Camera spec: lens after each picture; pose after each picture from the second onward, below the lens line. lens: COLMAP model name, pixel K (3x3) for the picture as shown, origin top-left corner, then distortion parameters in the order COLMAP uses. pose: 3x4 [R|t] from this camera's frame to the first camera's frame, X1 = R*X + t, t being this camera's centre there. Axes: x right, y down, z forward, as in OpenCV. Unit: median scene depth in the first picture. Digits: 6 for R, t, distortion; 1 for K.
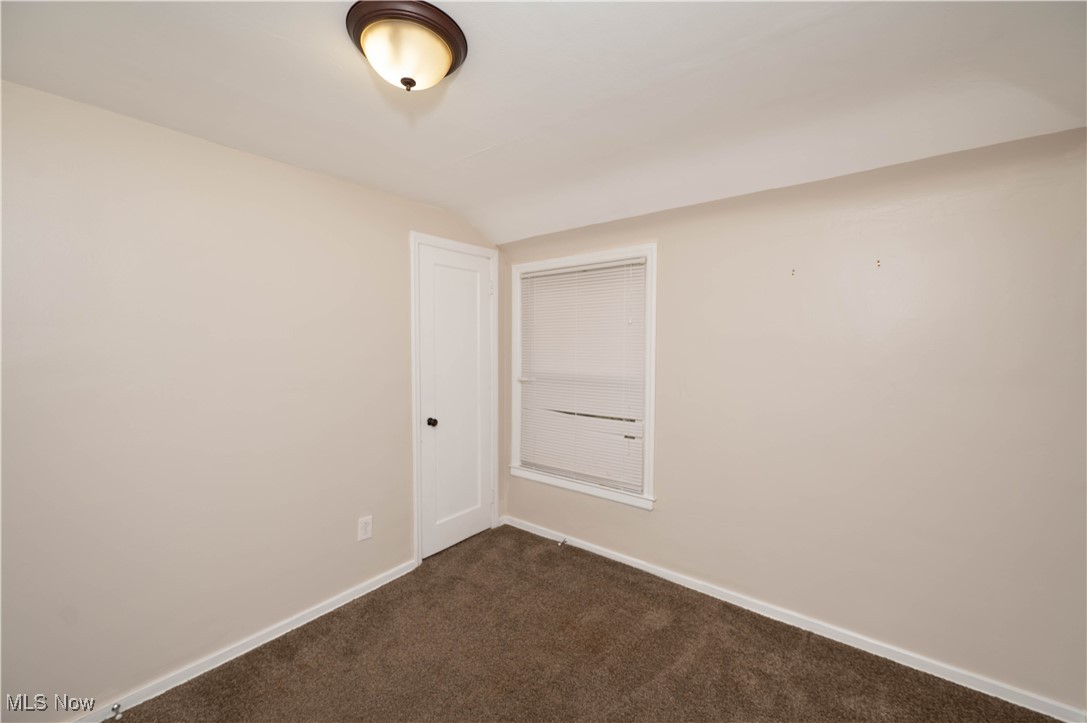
lens RADIAL K [[431.5, 0, 542.2], [0, 431.5, 359.5], [0, 0, 1]] dist [-0.000105, -0.000629]
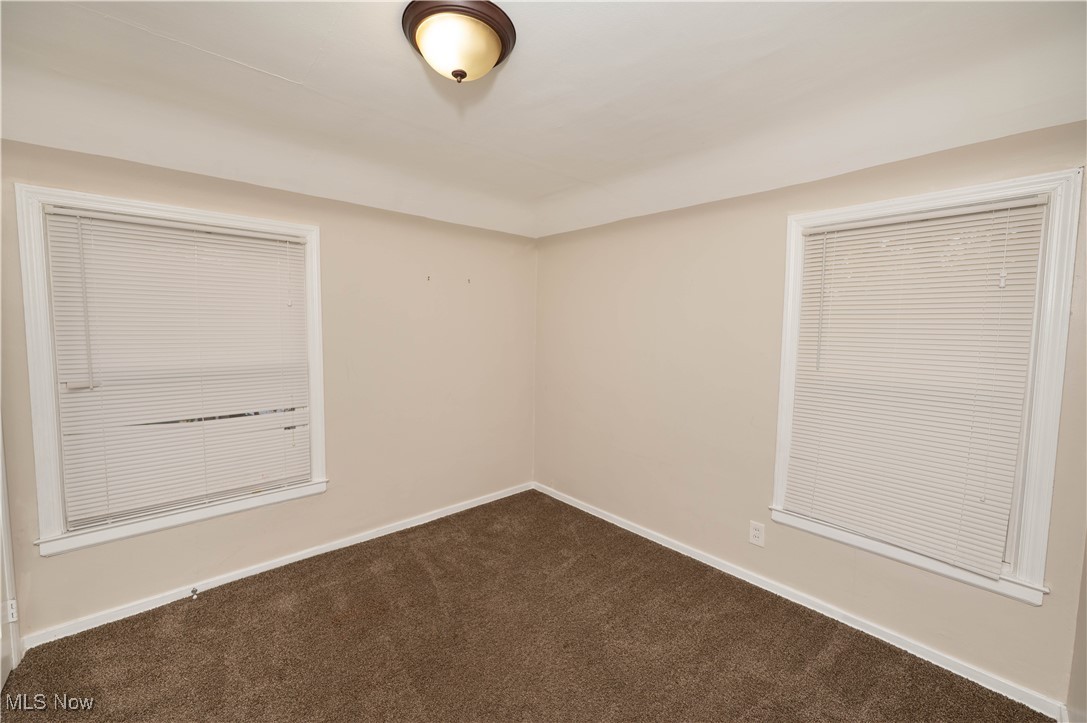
lens RADIAL K [[431.5, 0, 546.7], [0, 431.5, 360.0], [0, 0, 1]] dist [-0.000105, -0.000629]
pose [[0.160479, -0.067872, 0.984703, -0.625223], [0.031755, 0.997472, 0.063577, -0.007974], [-0.986528, 0.021067, 0.162229, 0.301389]]
